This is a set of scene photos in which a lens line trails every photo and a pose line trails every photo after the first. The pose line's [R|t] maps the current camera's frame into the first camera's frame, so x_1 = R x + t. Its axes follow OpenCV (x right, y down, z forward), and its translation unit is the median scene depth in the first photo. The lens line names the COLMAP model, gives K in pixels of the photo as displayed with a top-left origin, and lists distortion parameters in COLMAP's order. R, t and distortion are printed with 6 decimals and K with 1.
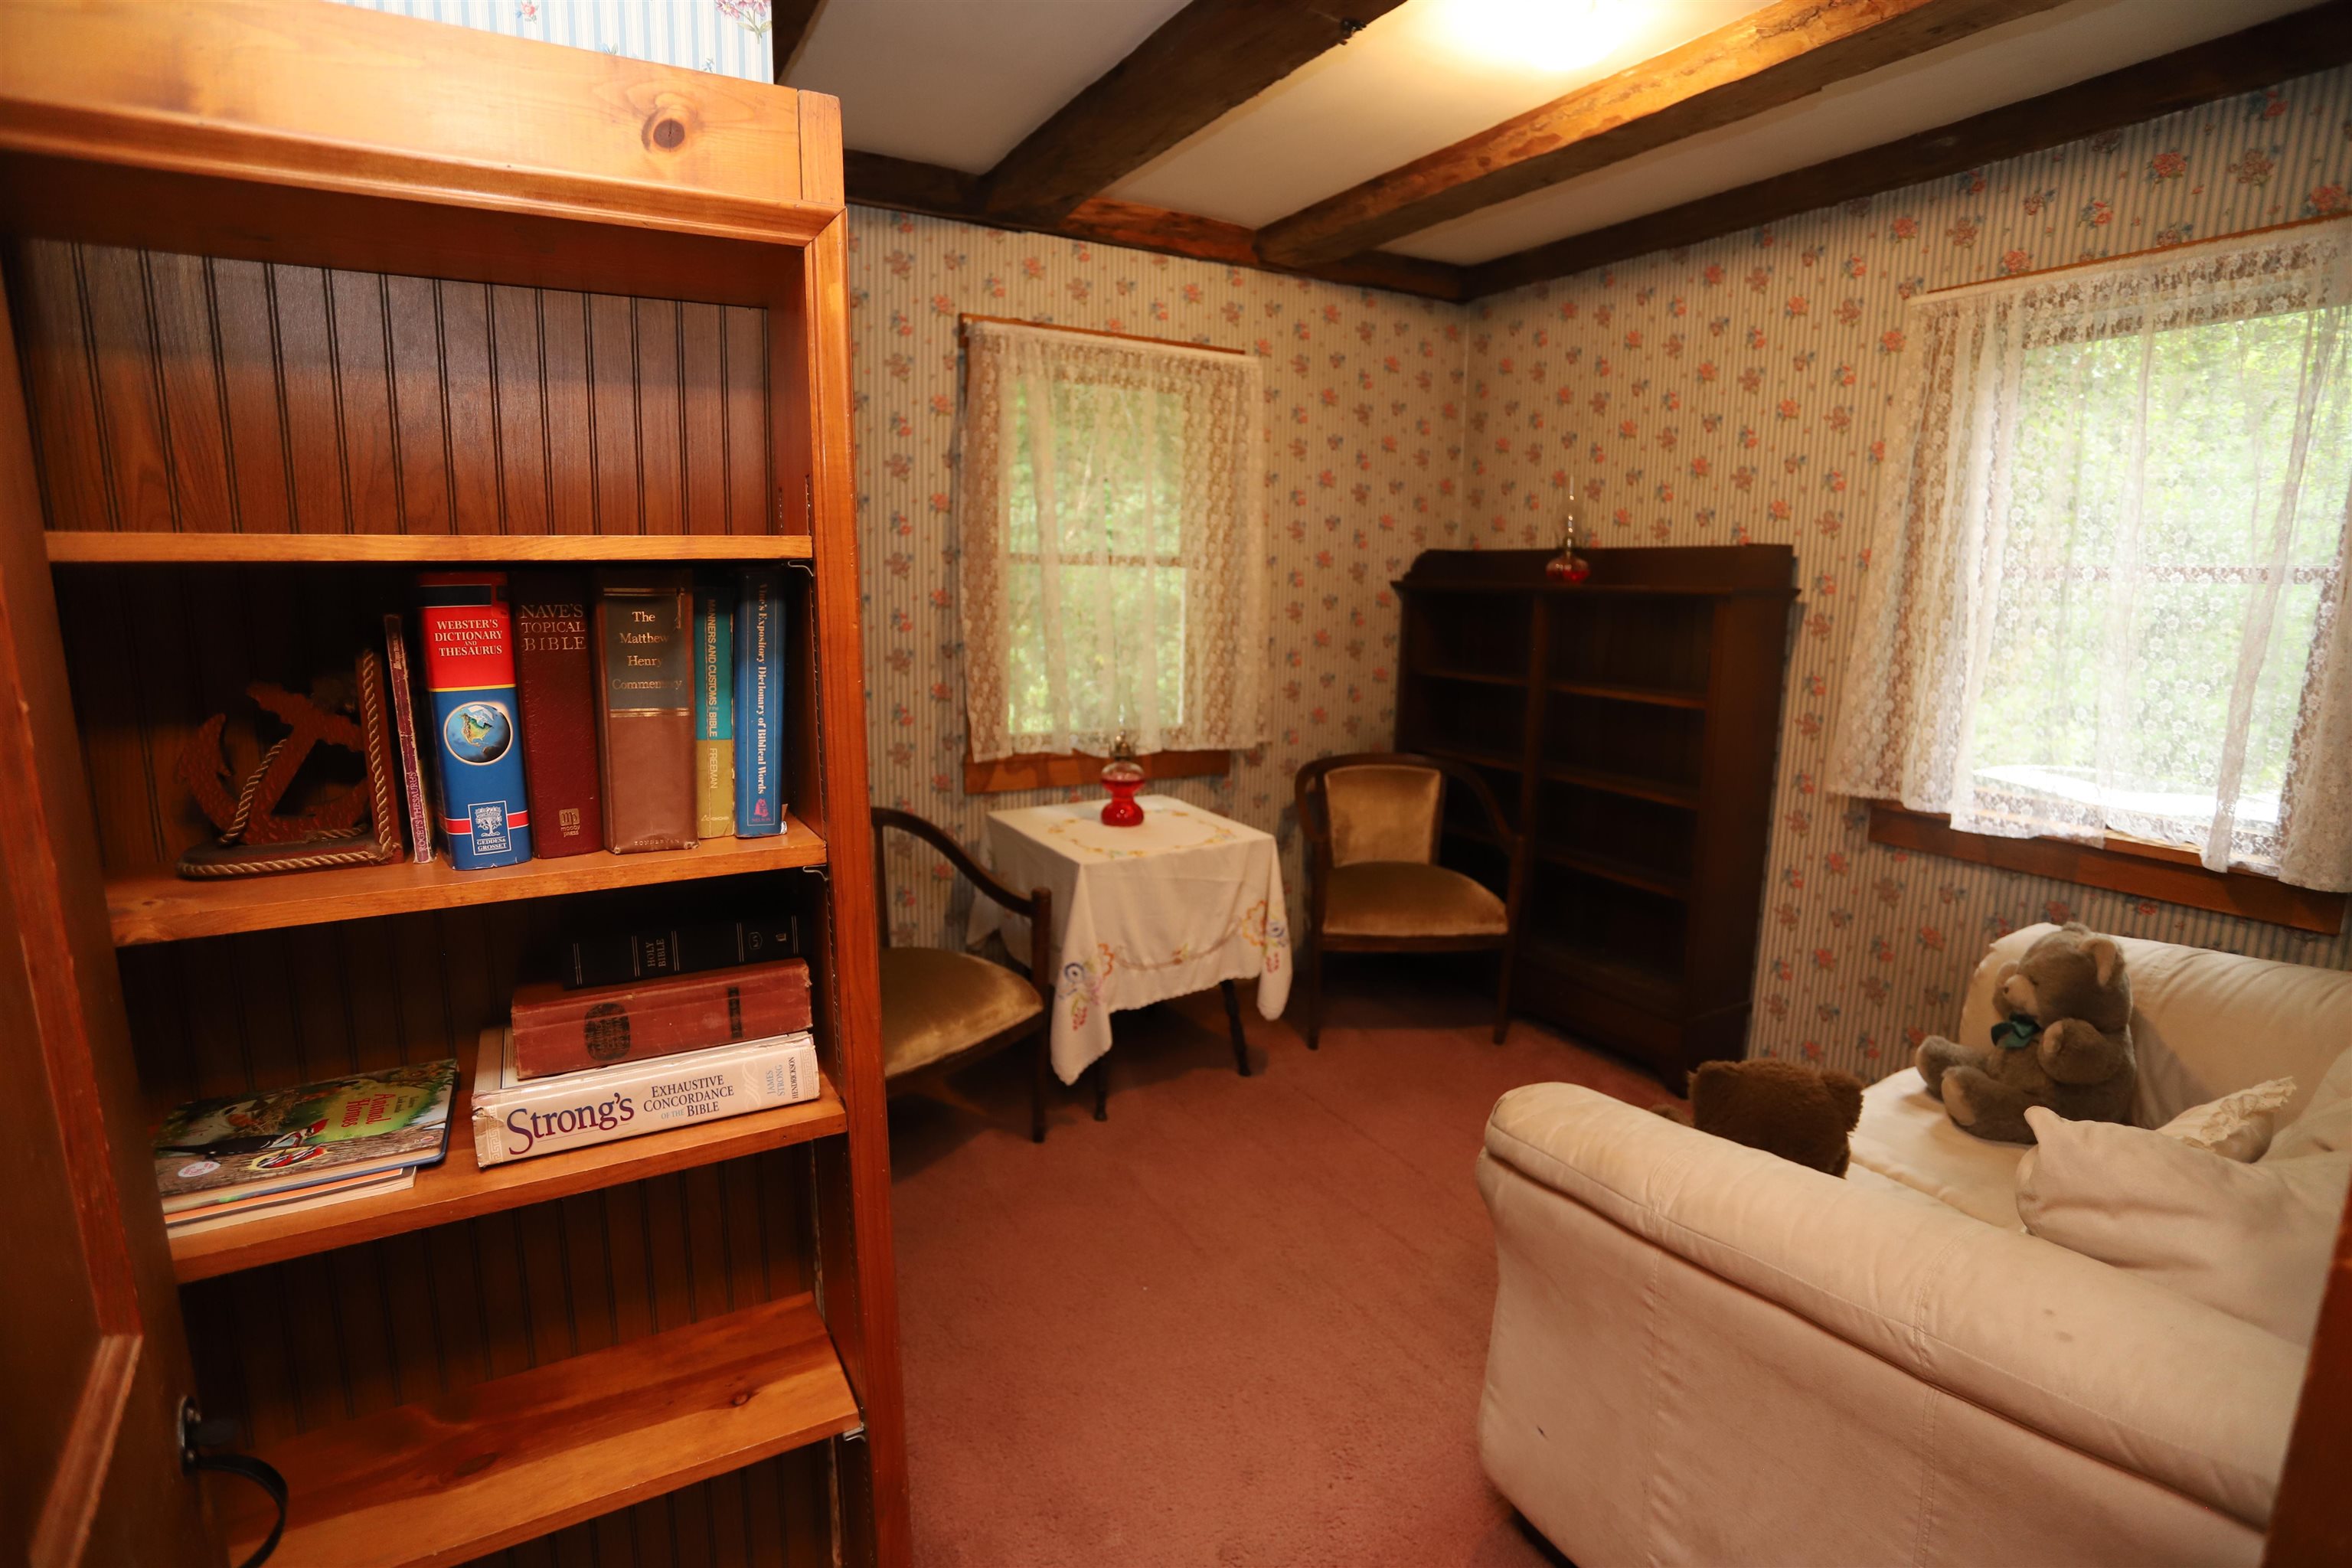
lens RADIAL K [[1148.8, 0, 1179.0], [0, 1148.8, 786.5], [0, 0, 1]] dist [-0.080776, 0.039714]
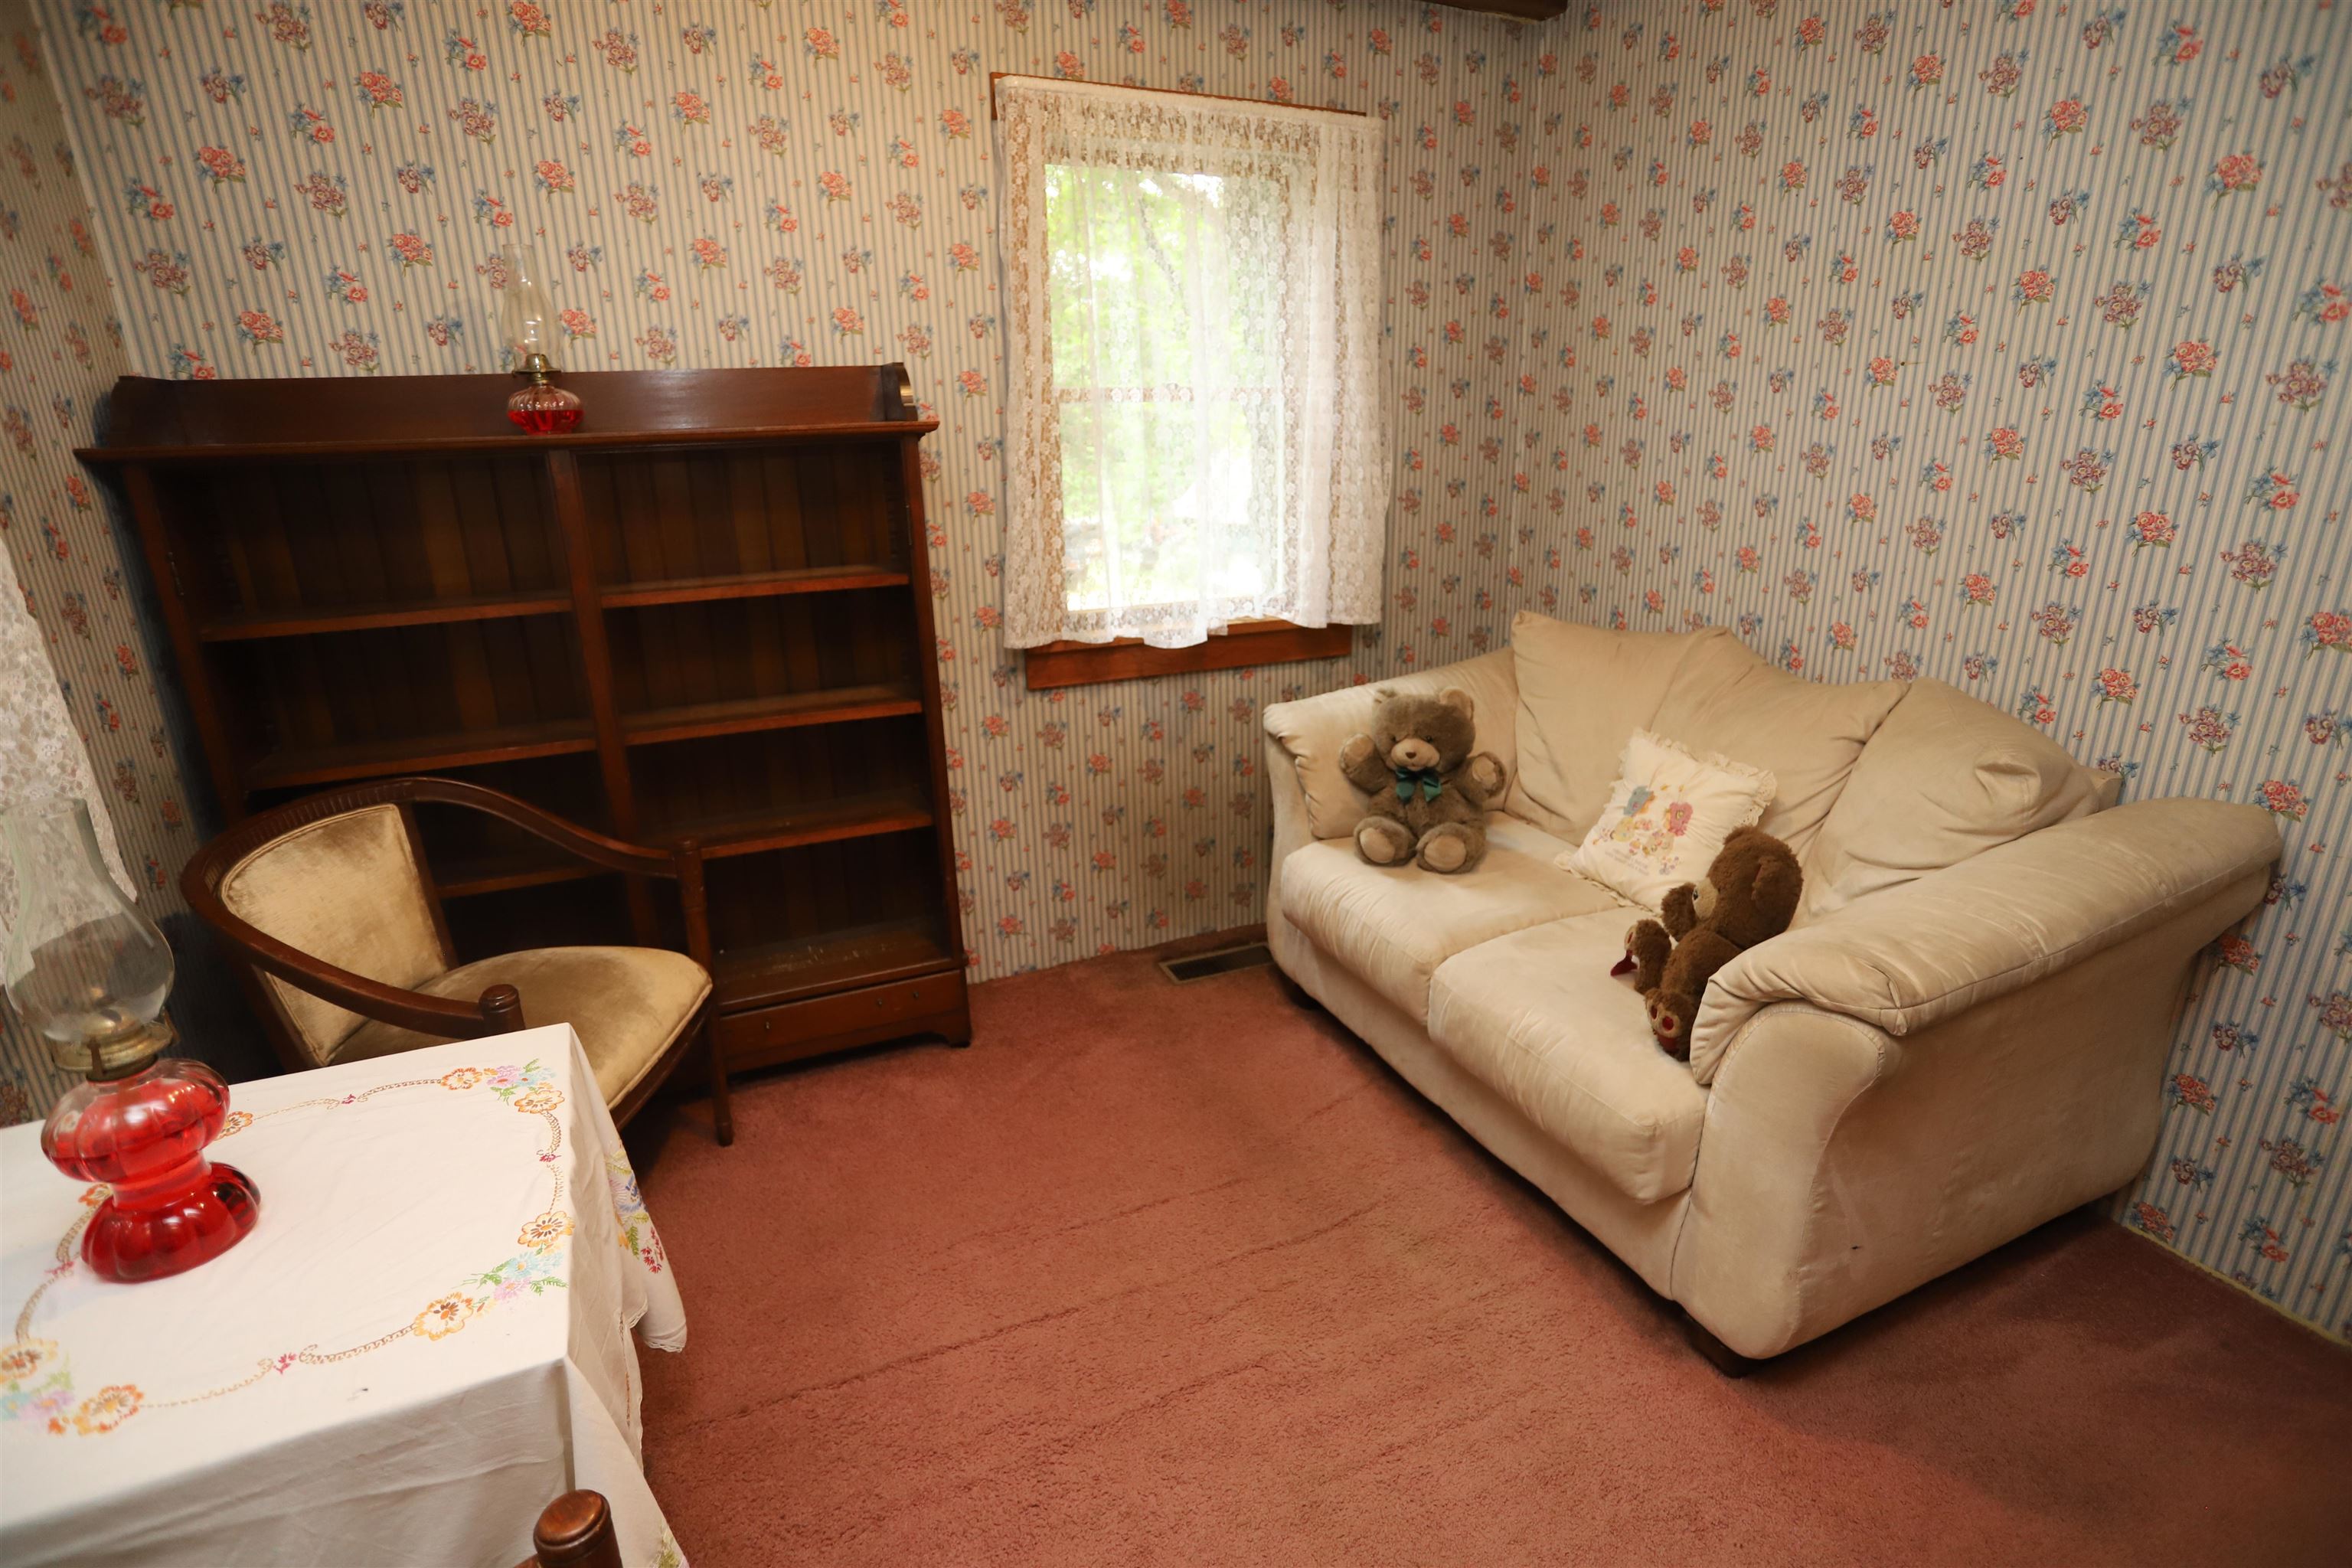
lens RADIAL K [[1148.8, 0, 1179.0], [0, 1148.8, 786.5], [0, 0, 1]] dist [-0.080776, 0.039714]
pose [[0.100606, -0.324155, 0.940639, -0.293237], [0.196484, 0.933290, 0.300607, -0.136169], [-0.975332, 0.154577, 0.157586, 0.712660]]
